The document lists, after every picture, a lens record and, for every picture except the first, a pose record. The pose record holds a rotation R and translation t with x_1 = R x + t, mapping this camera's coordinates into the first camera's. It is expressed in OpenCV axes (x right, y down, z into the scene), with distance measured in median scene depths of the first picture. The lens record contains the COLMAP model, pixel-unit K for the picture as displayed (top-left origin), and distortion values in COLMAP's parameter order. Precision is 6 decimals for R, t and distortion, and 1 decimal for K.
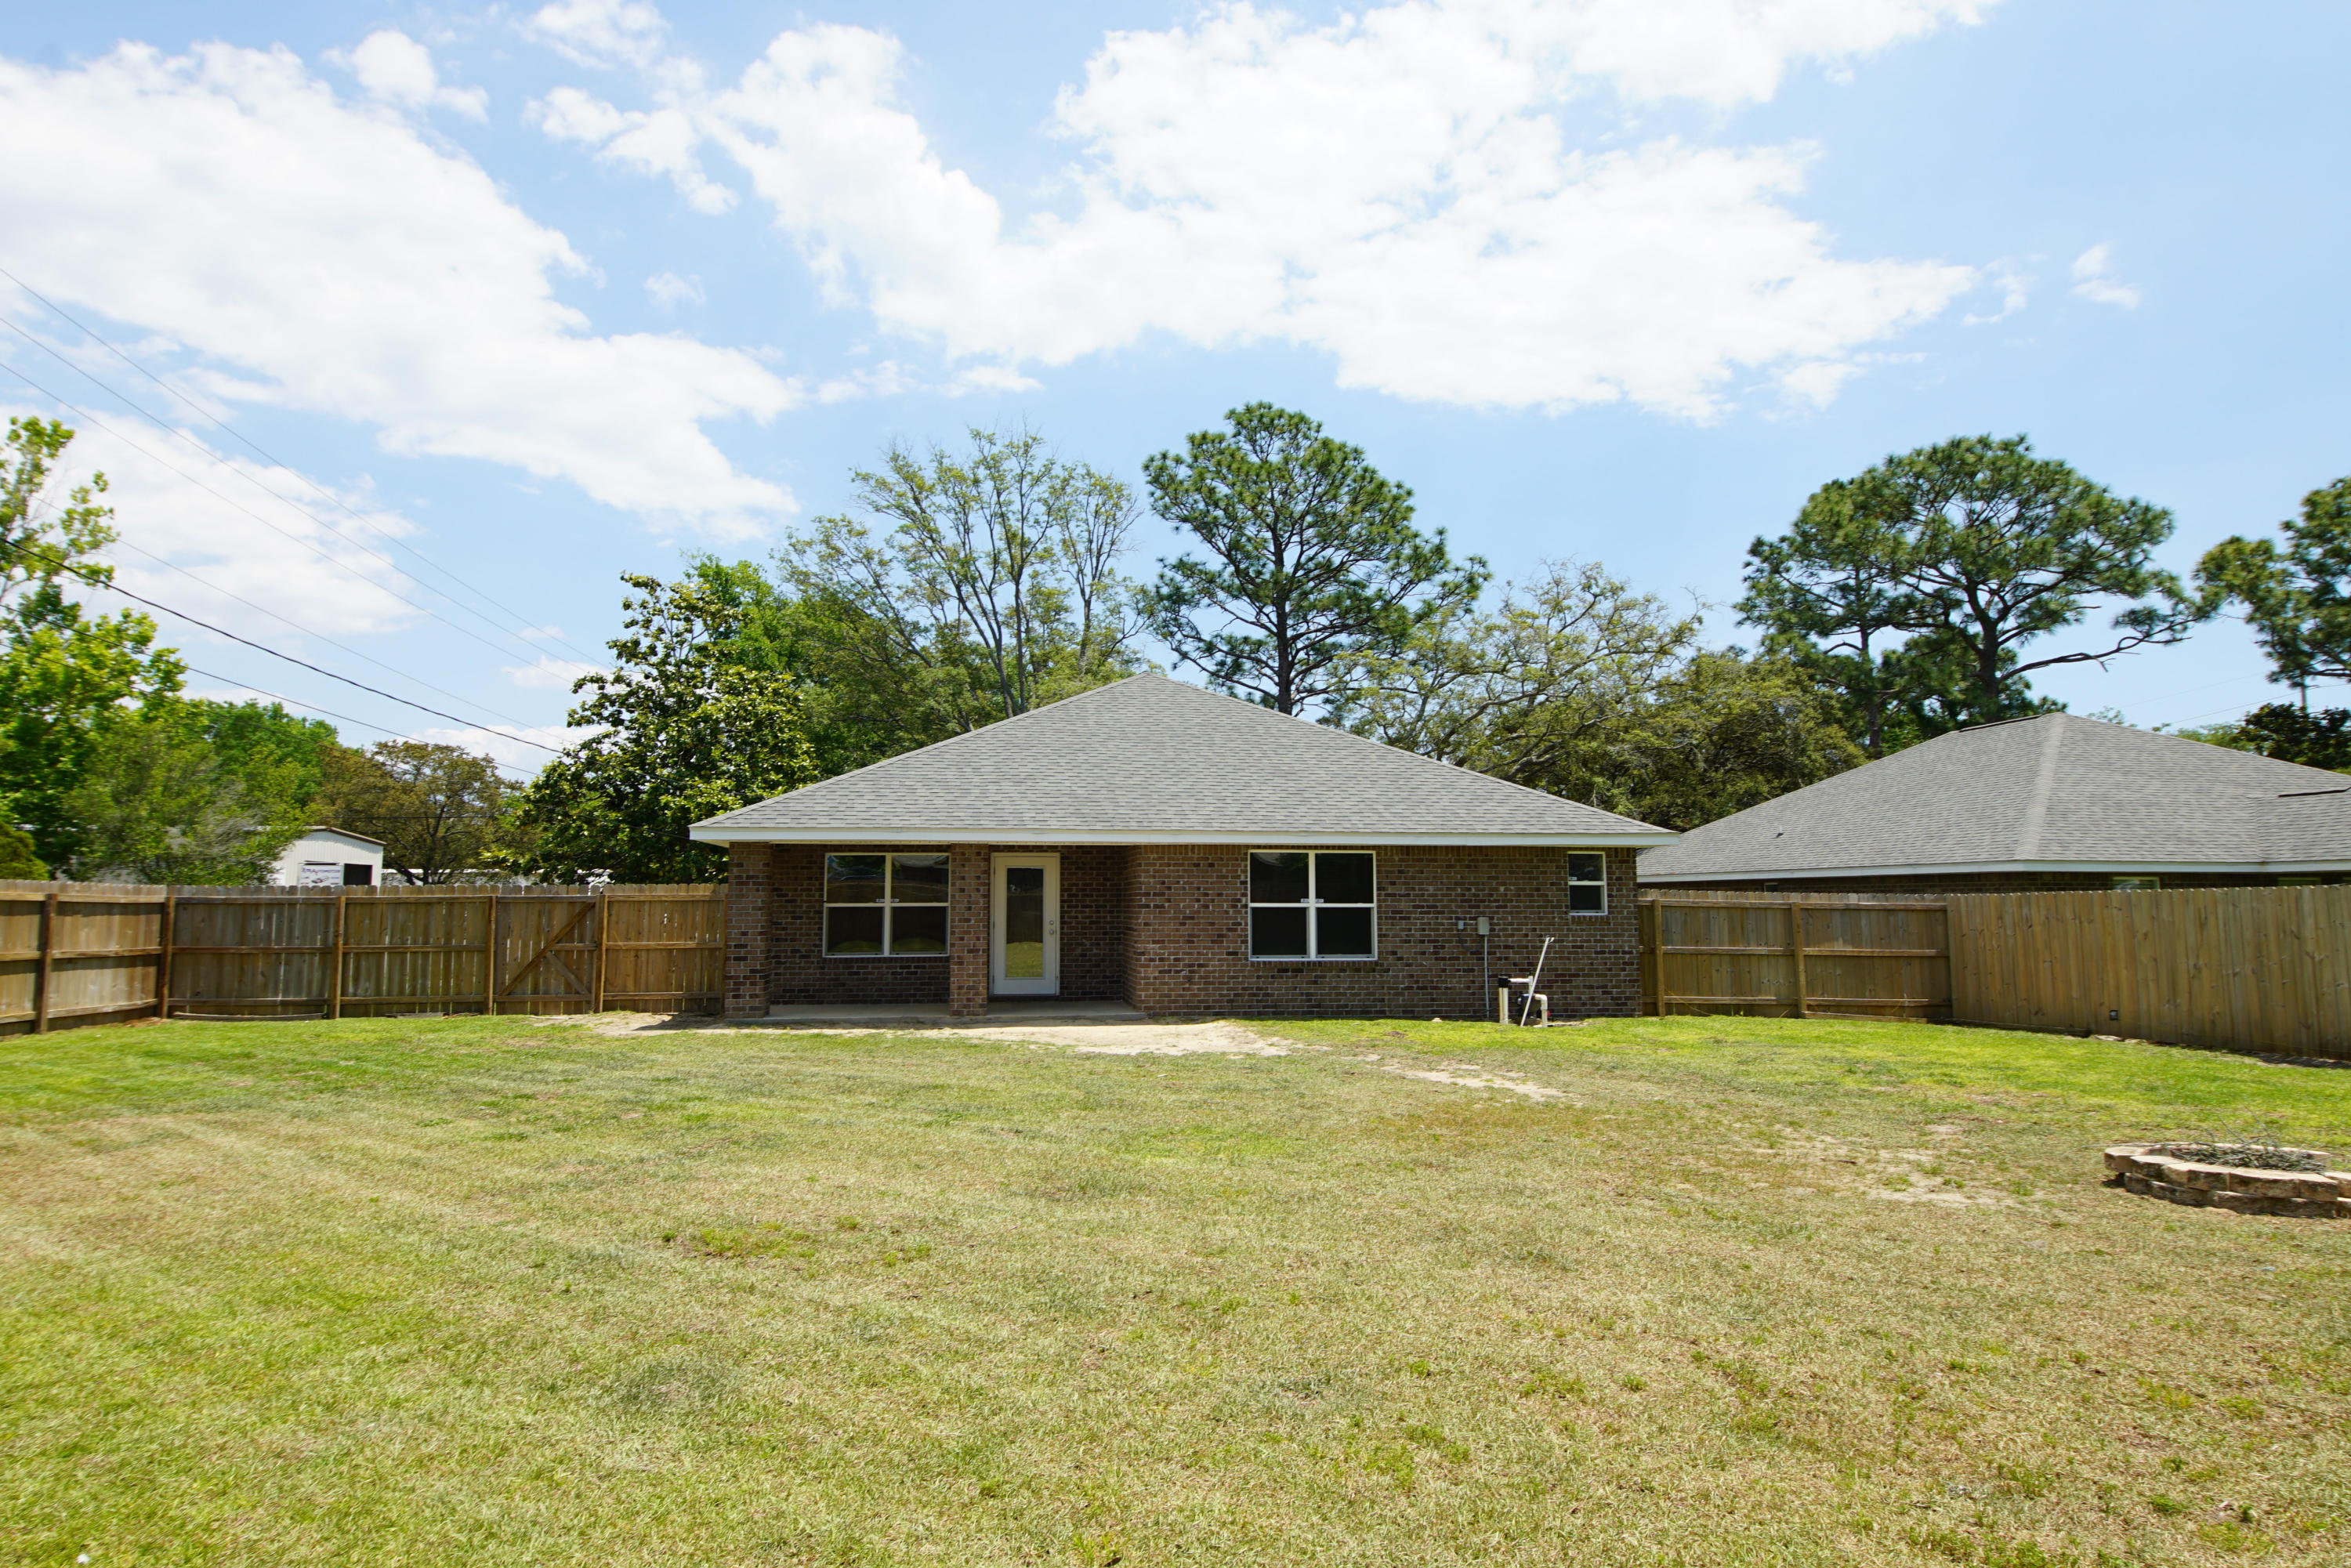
lens RADIAL K [[1310.9, 0, 1167.7], [0, 1310.9, 785.5], [0, 0, 1]] dist [0.030353, -0.026775]
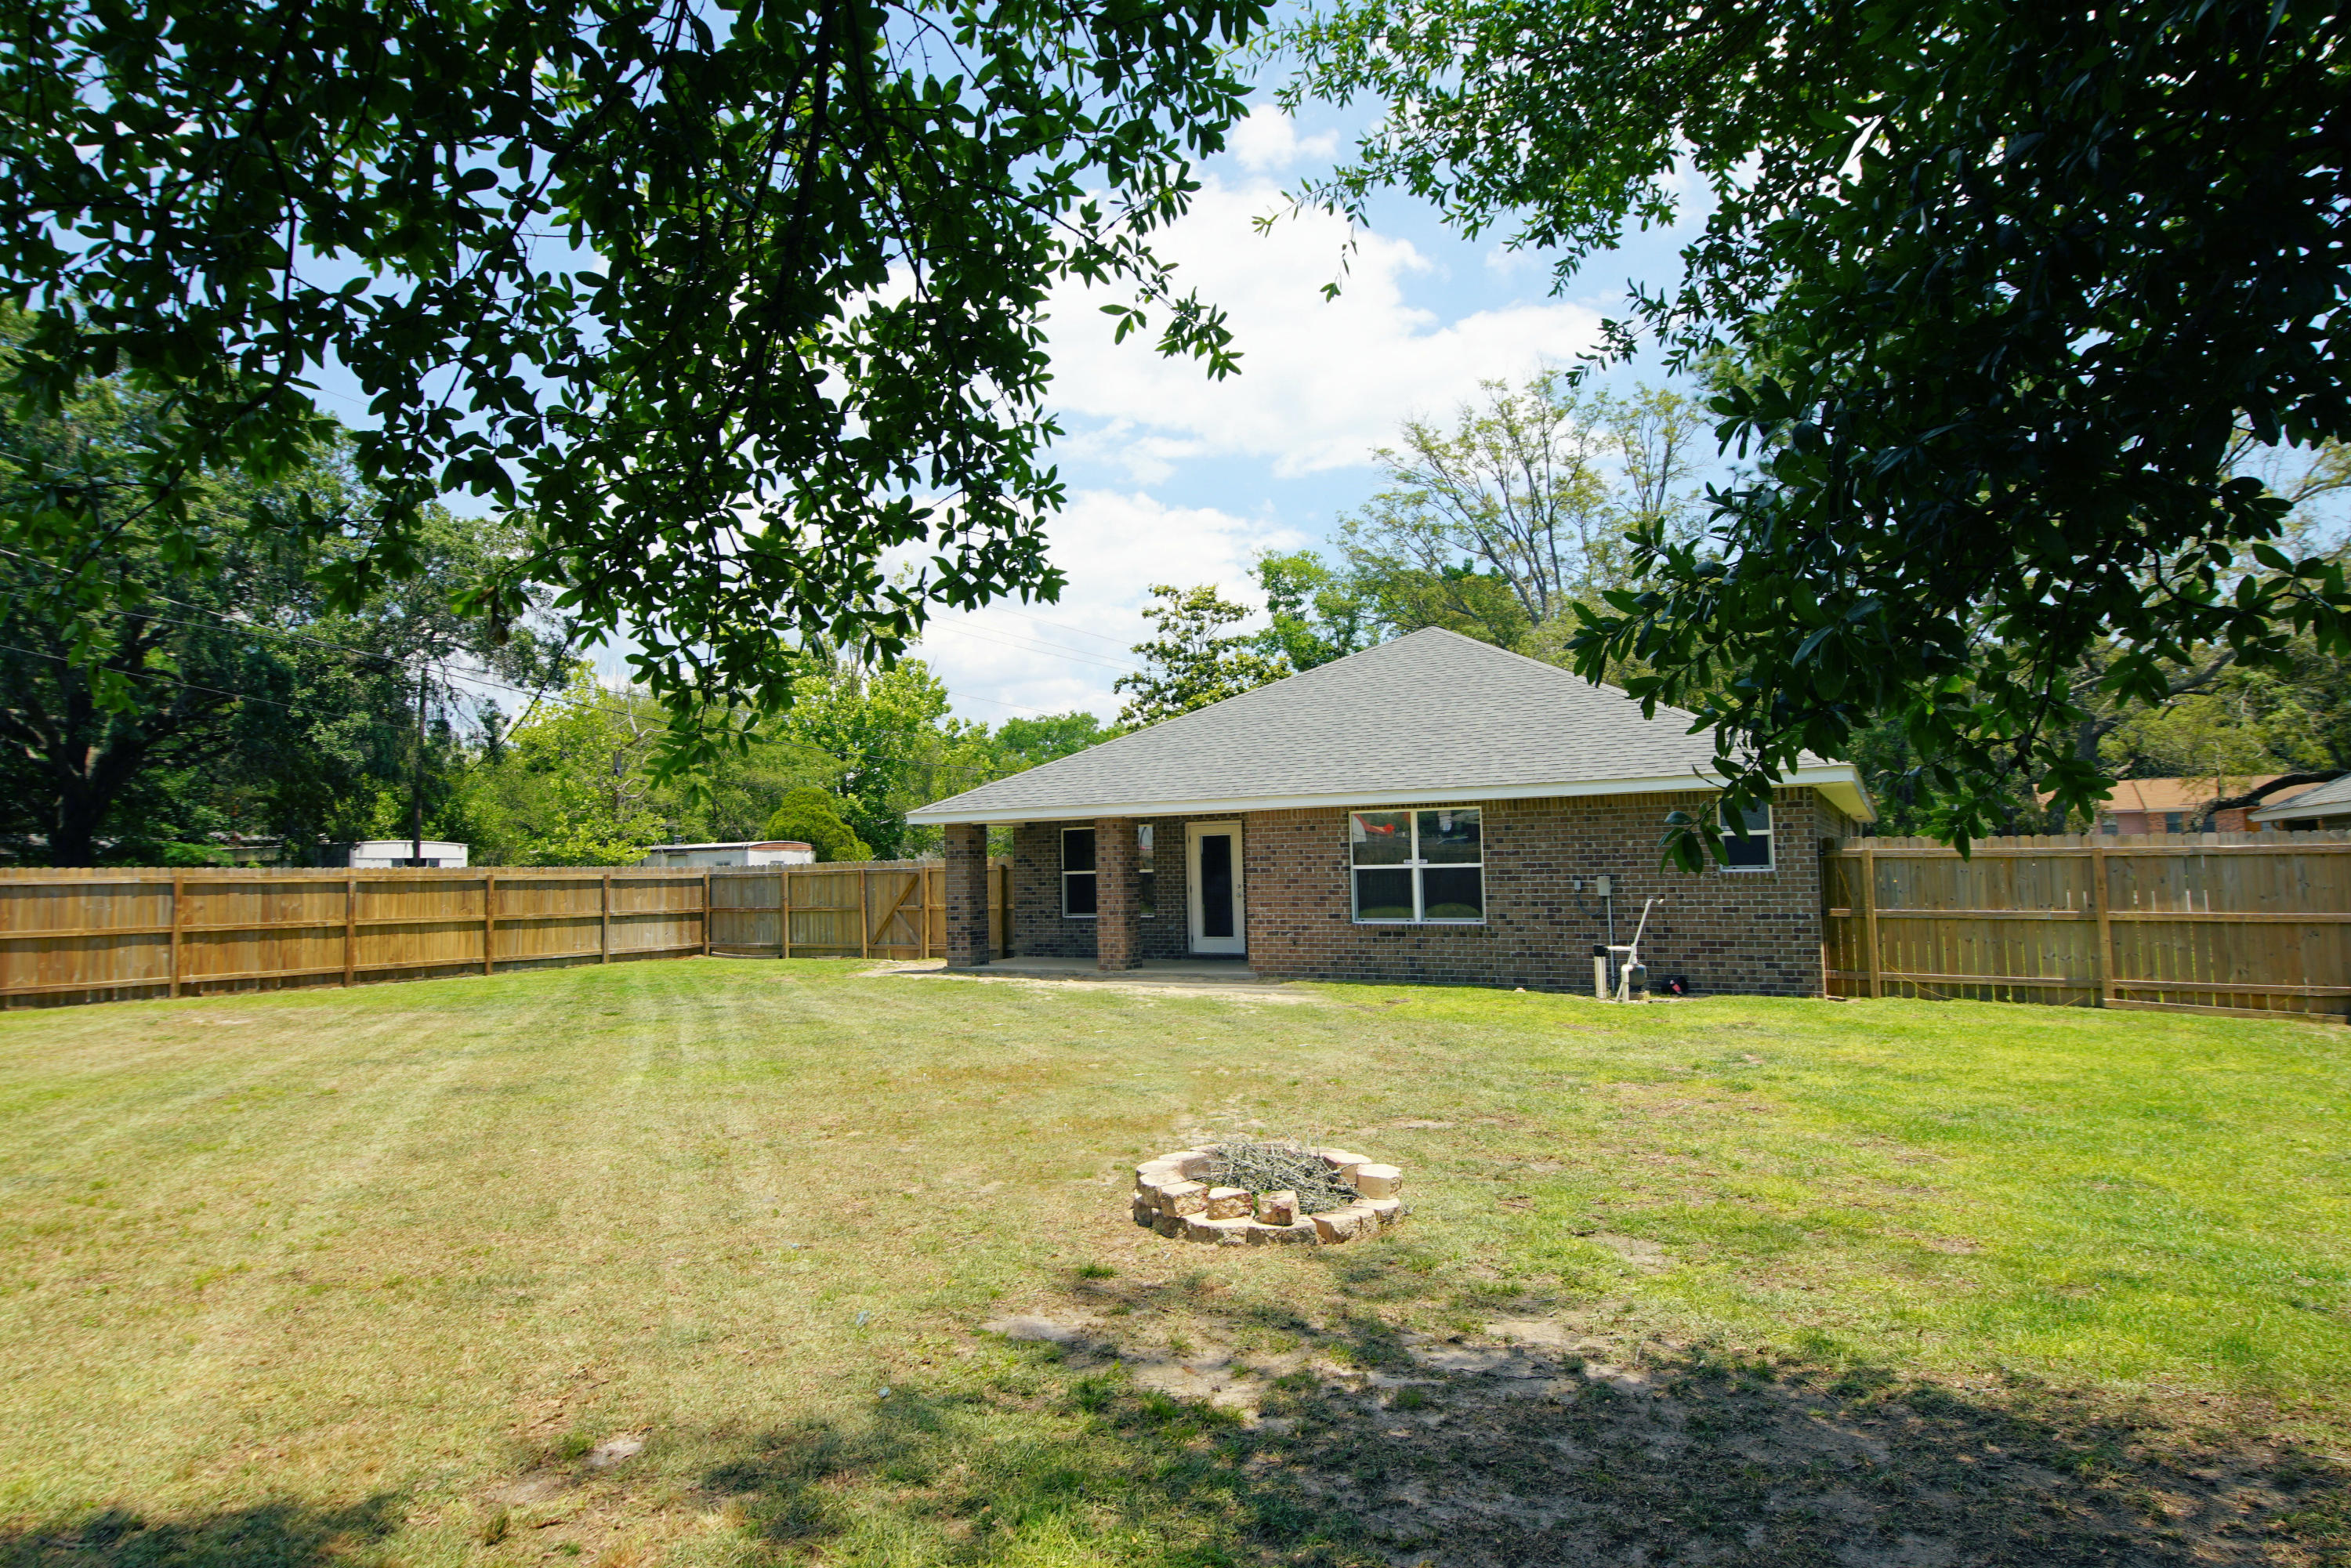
lens RADIAL K [[1310.9, 0, 1171.1], [0, 1310.9, 790.6], [0, 0, 1]] dist [0.030353, -0.026775]
pose [[0.803898, -0.051985, -0.592492, 0.507851], [0.074151, 0.997161, 0.013119, 0.010075], [0.590127, -0.054480, 0.805470, 0.121495]]
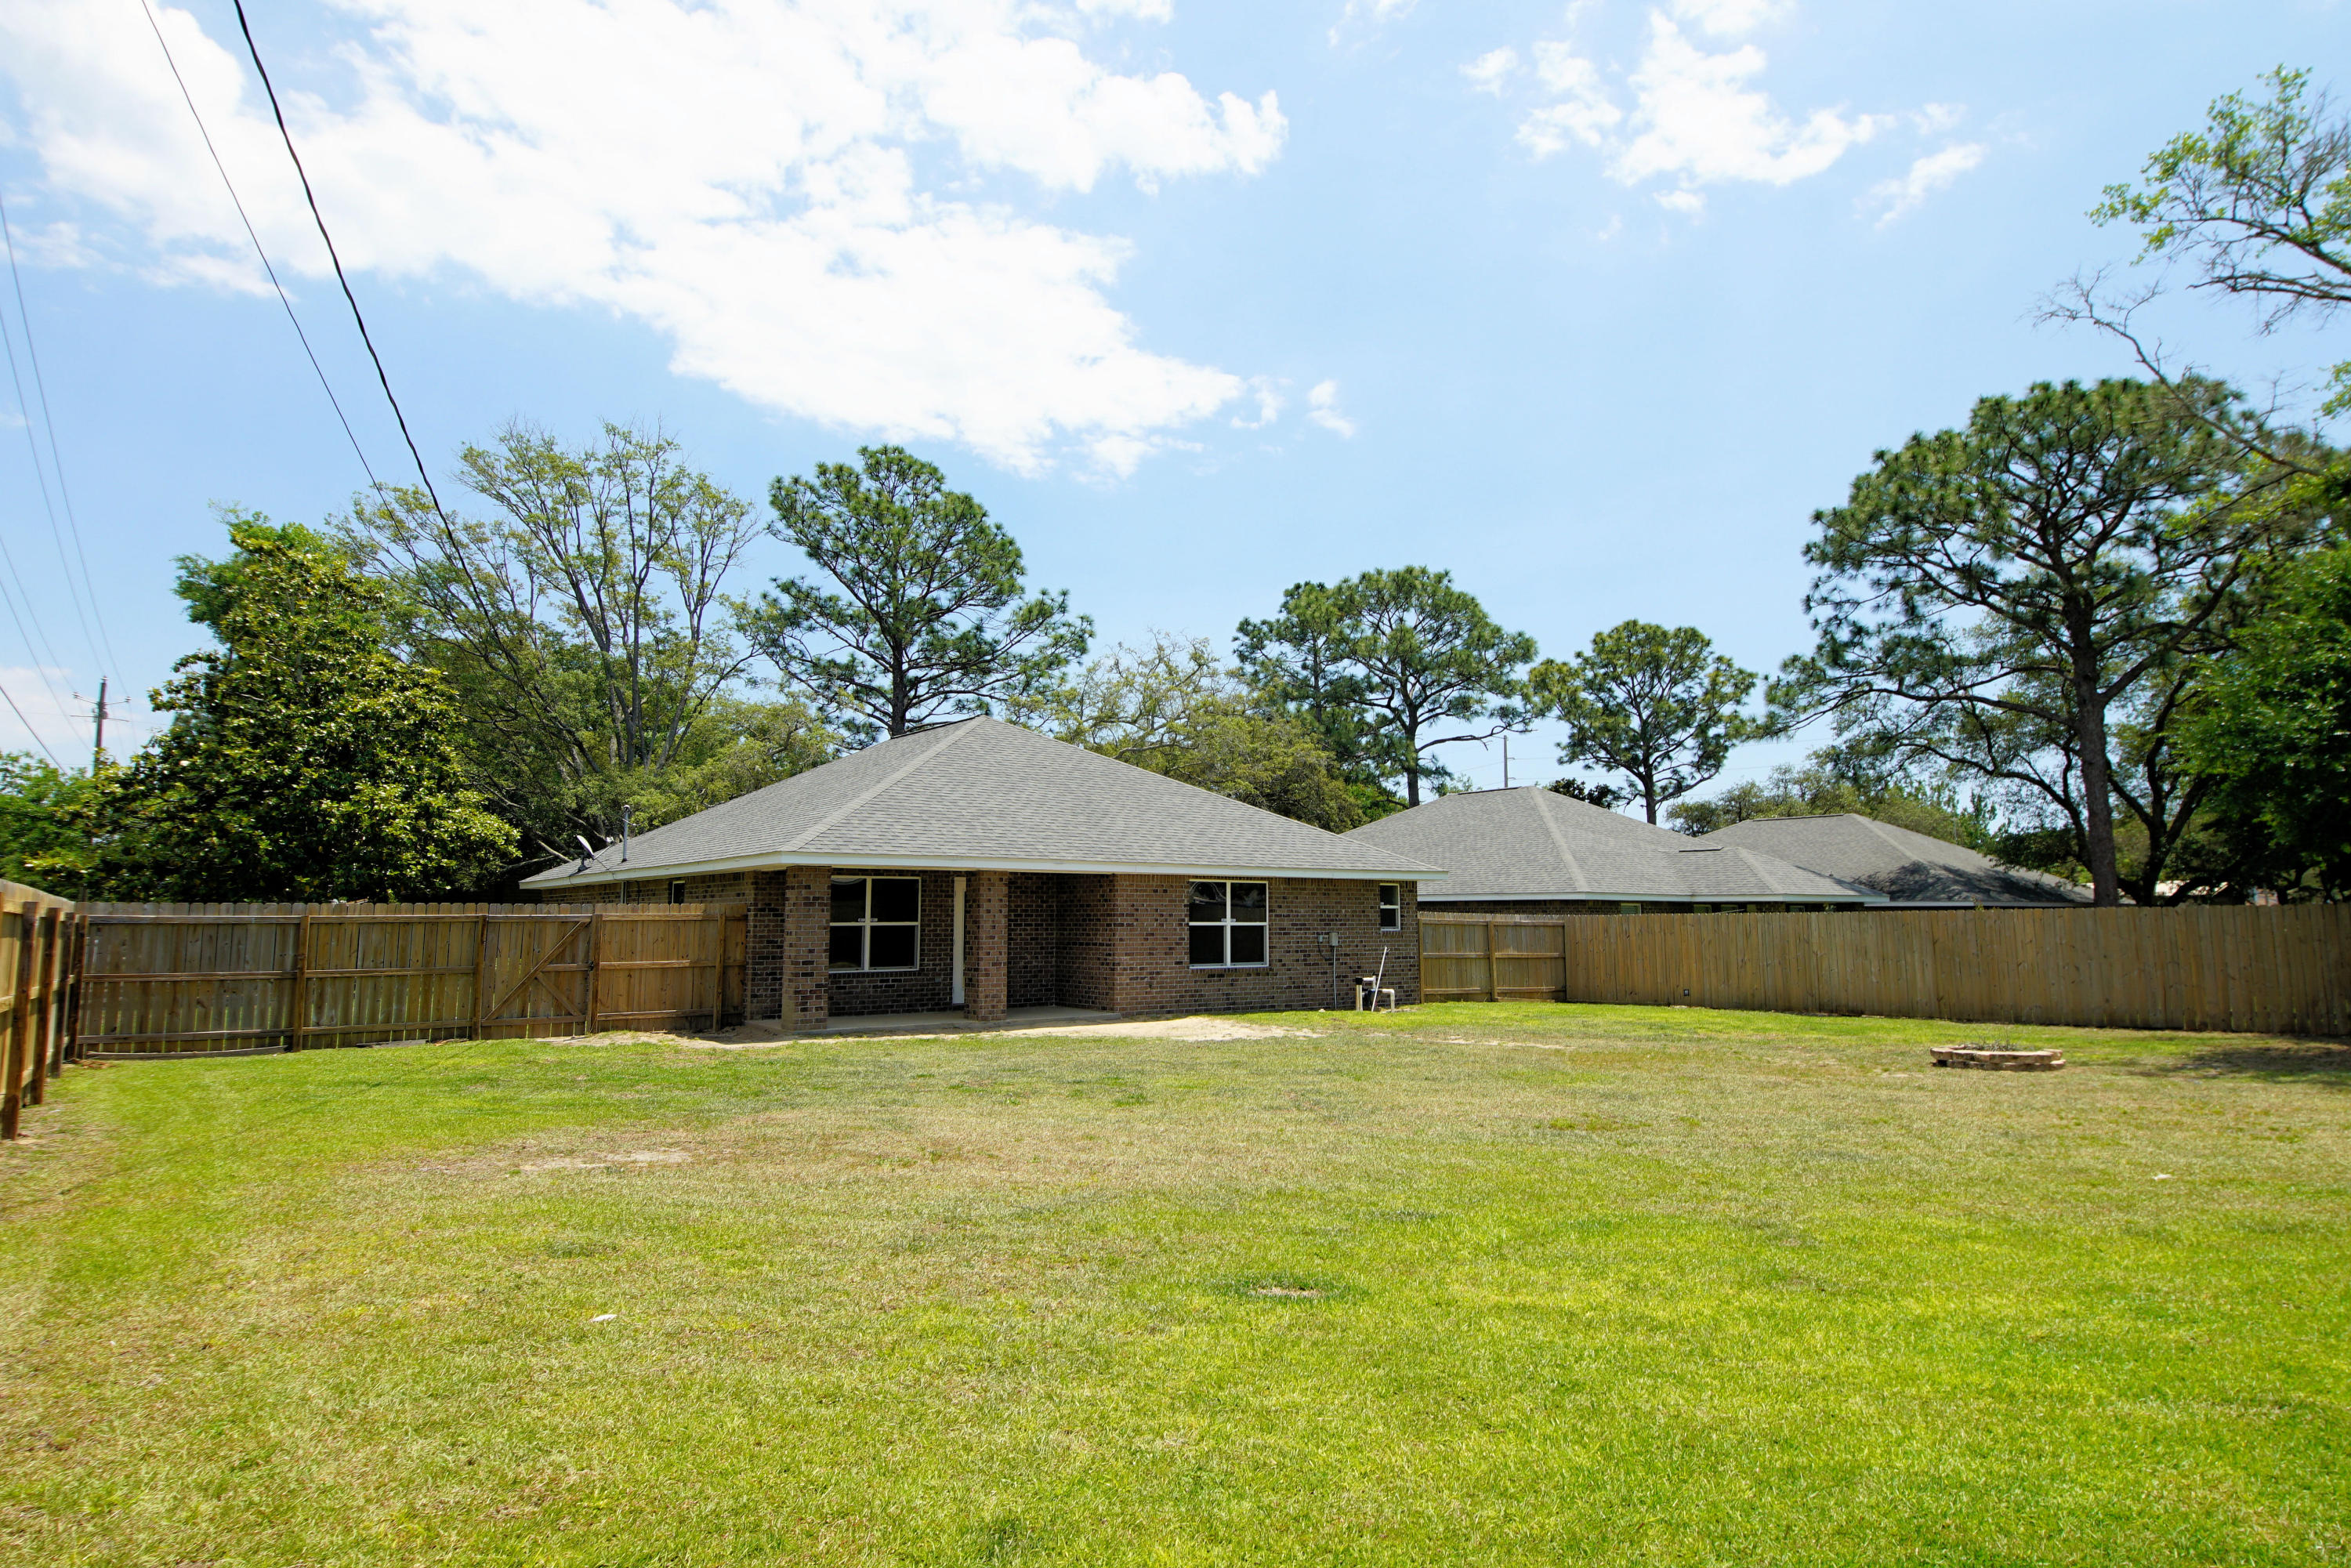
lens RADIAL K [[1310.9, 0, 1164.1], [0, 1310.9, 783.9], [0, 0, 1]] dist [0.030353, -0.026775]
pose [[0.876180, 0.049251, 0.479462, -0.528520], [-0.043399, 0.998786, -0.023289, -0.010814], [-0.480027, -0.000402, 0.877254, -0.076062]]
